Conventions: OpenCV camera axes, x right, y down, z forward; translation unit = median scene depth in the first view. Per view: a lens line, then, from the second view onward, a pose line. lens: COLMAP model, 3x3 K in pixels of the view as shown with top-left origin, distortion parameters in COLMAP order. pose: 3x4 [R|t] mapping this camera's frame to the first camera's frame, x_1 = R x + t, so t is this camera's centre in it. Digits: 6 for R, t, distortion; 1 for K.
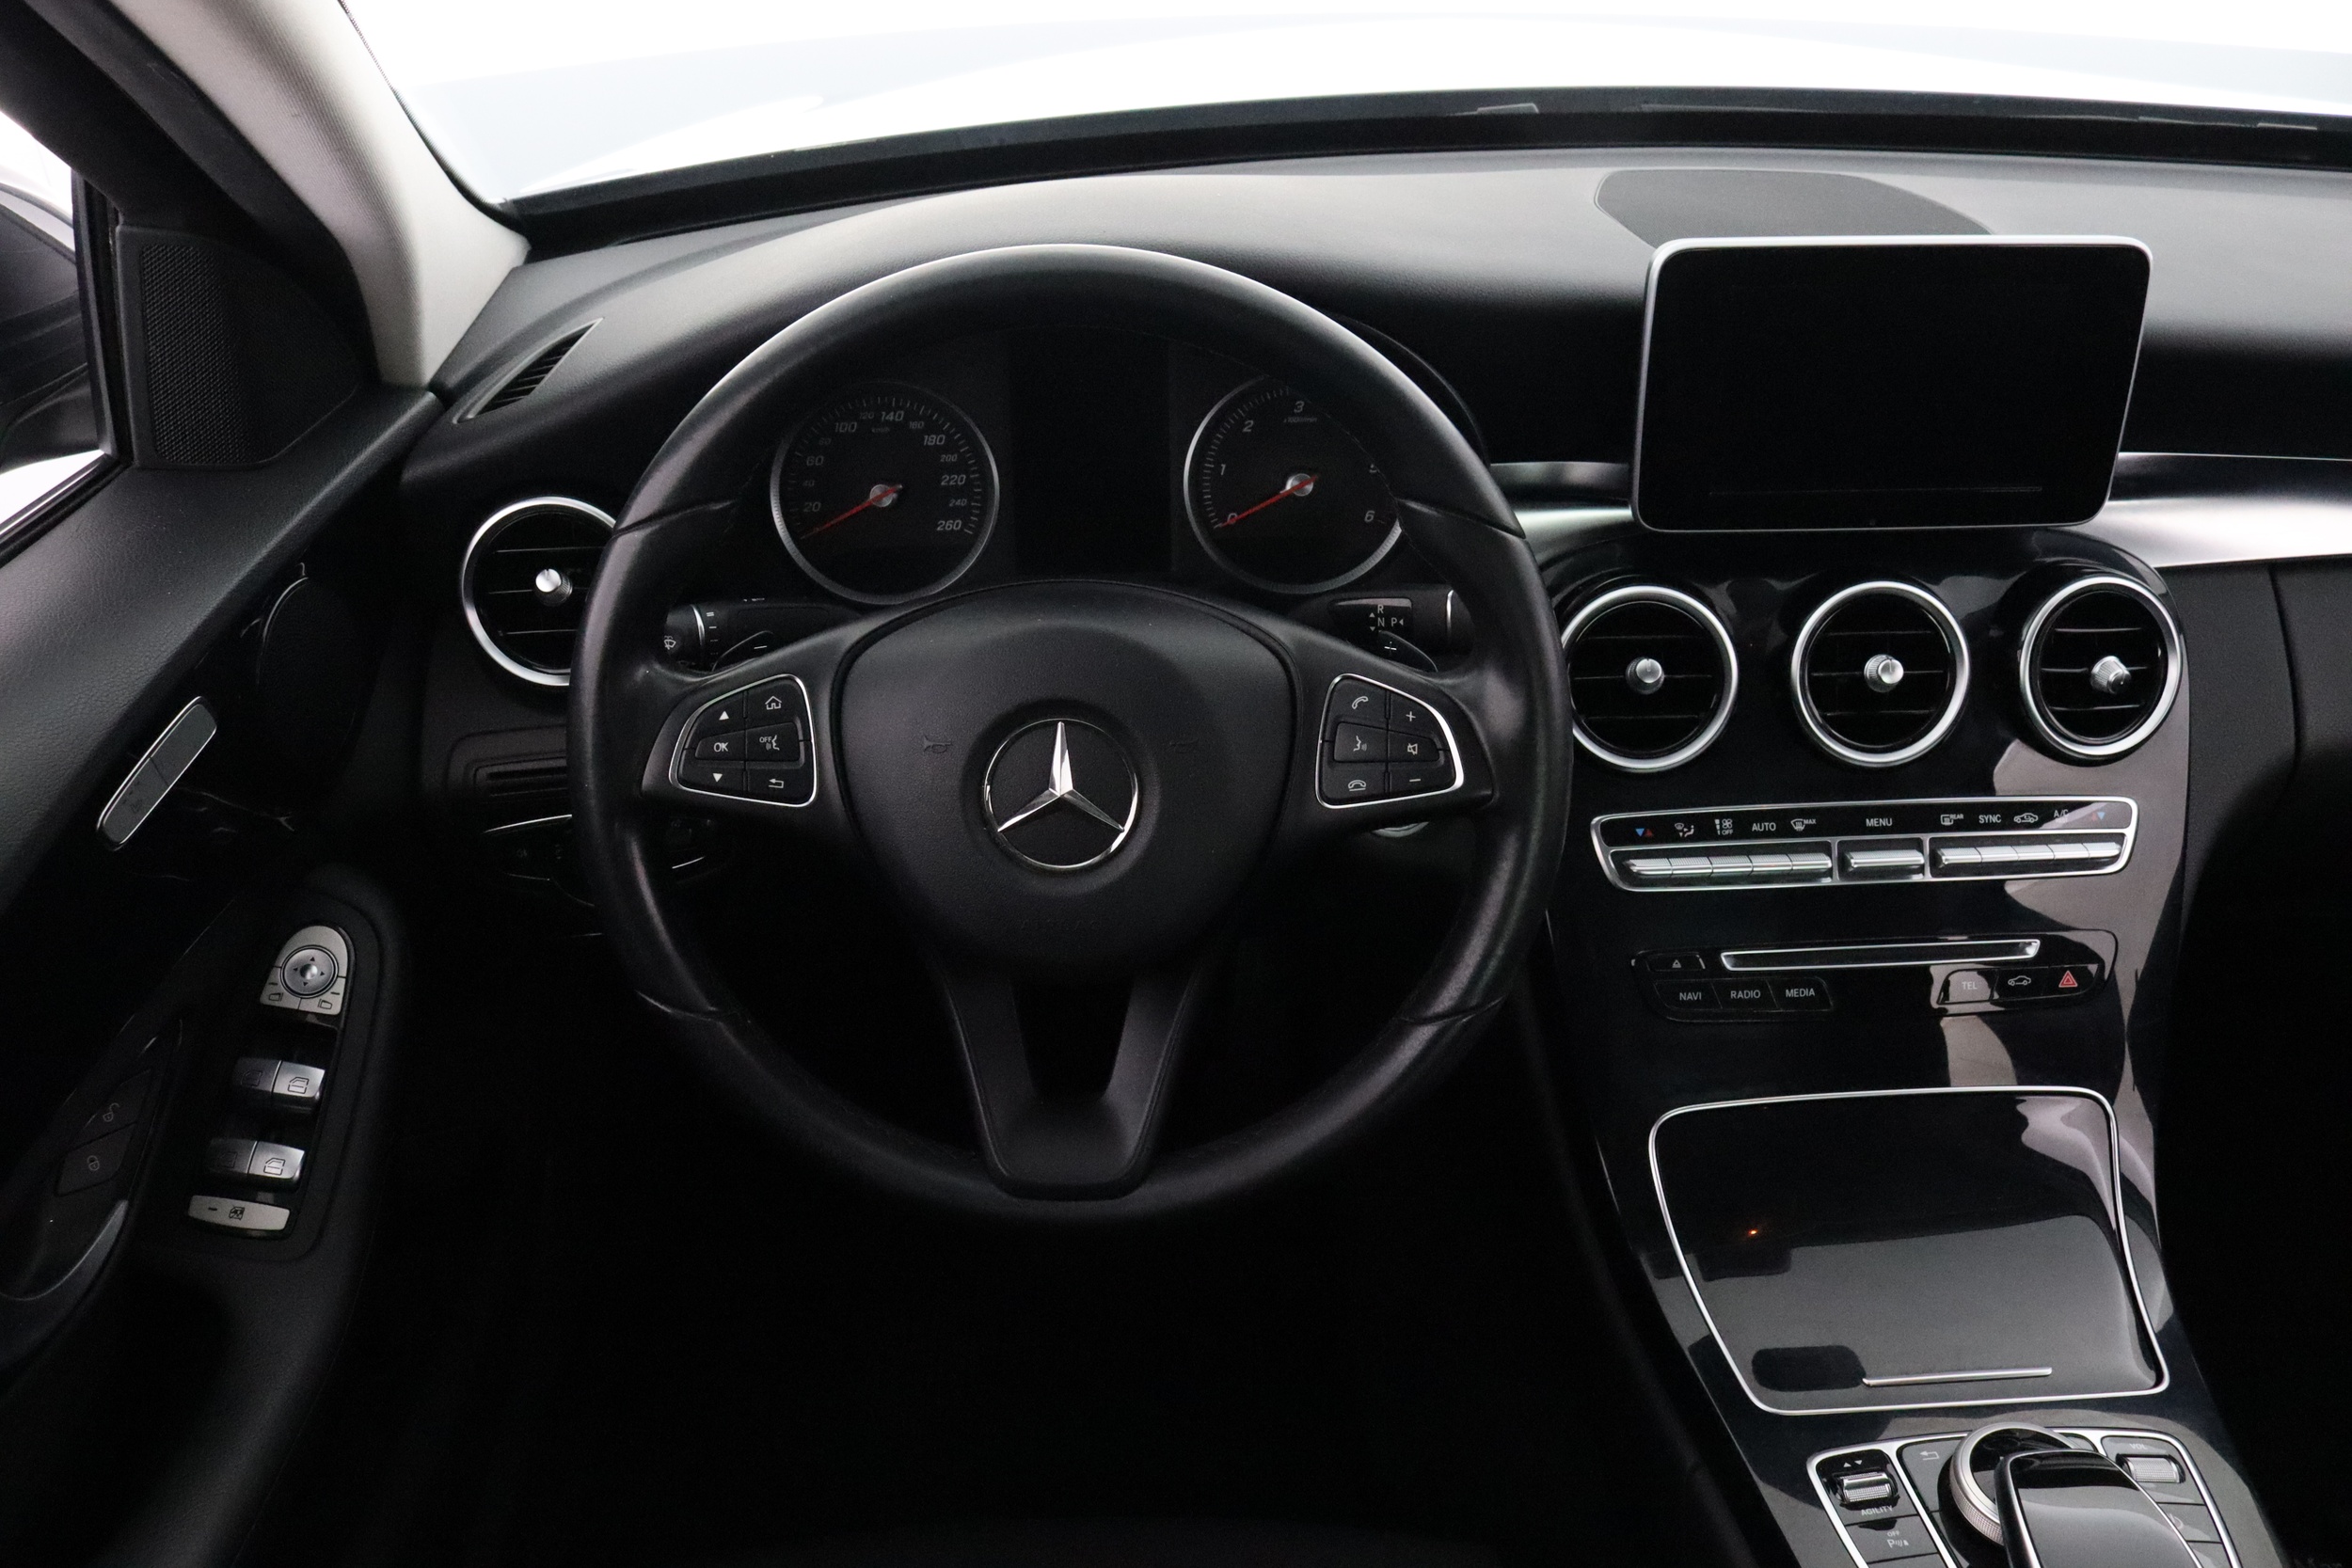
lens RADIAL K [[1857.8, 0, 1182.1], [0, 1857.8, 778.9], [0, 0, 1]] dist [-0.134215, 0.037036]
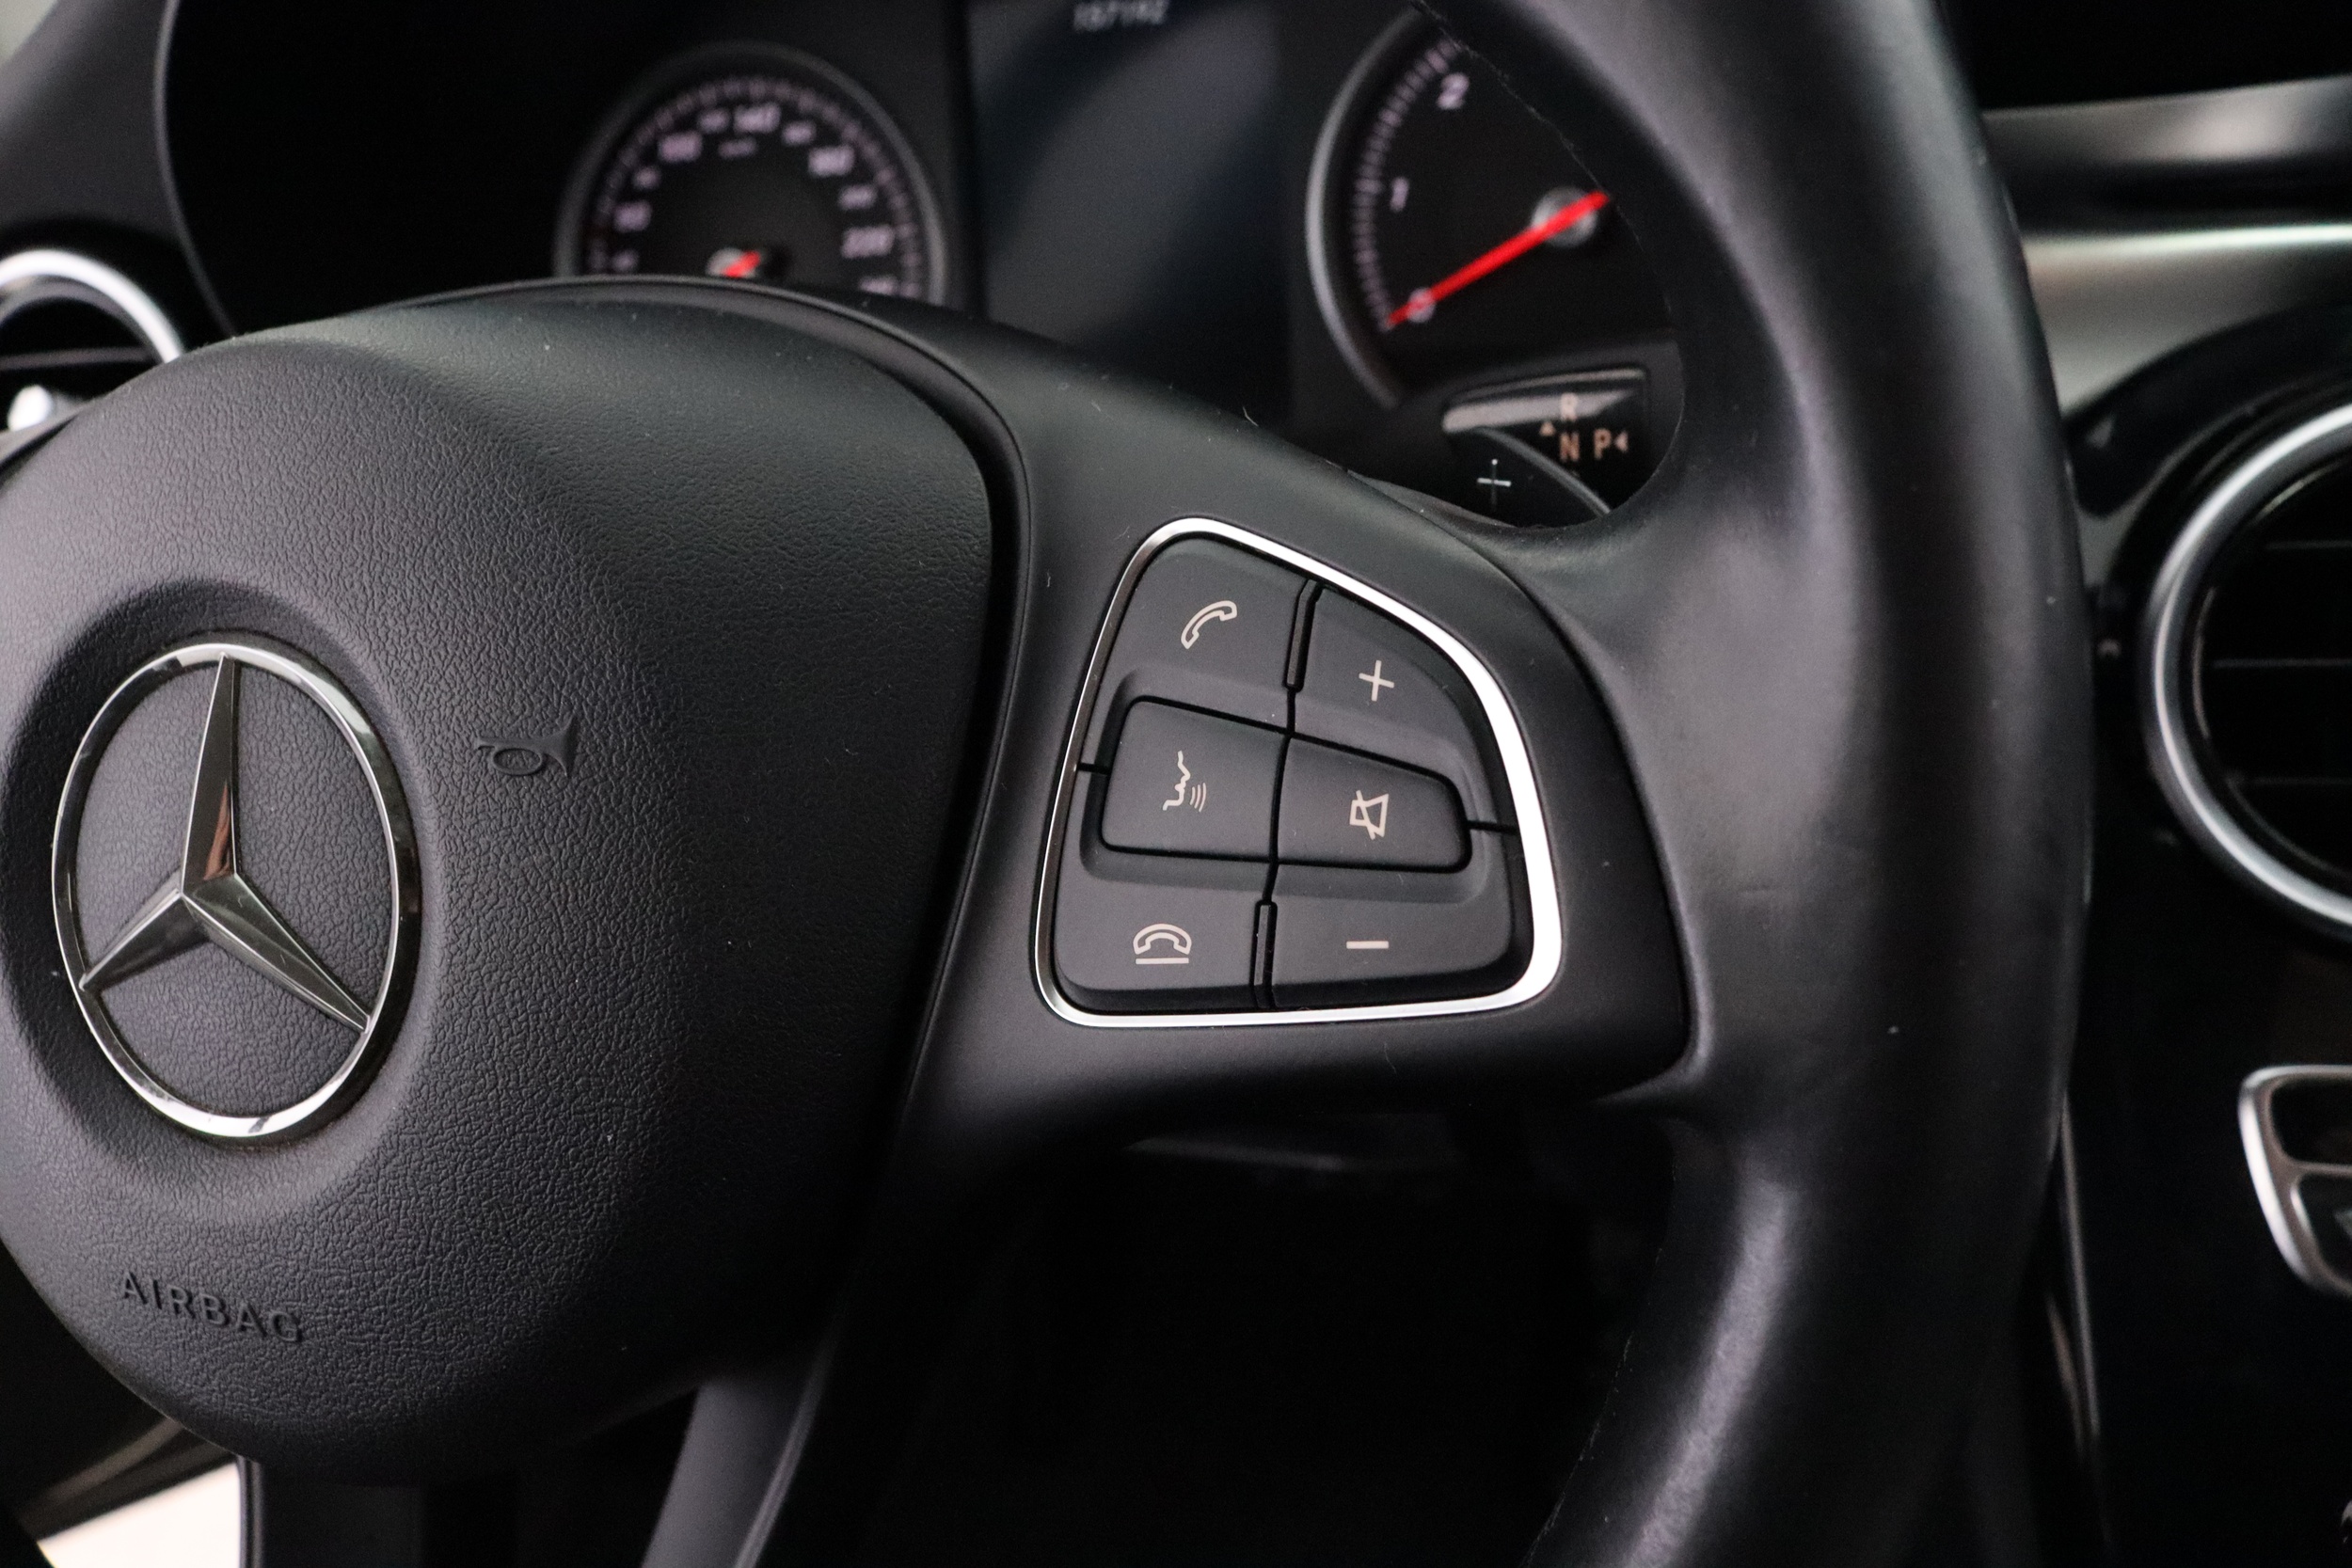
lens RADIAL K [[1857.8, 0, 1188.0], [0, 1857.8, 794.2], [0, 0, 1]] dist [-0.134215, 0.037036]
pose [[0.934965, 0.058529, -0.349879, 0.140245], [-0.069224, 0.997436, -0.018129, -0.009947], [0.347921, 0.041170, 0.936620, 0.579628]]
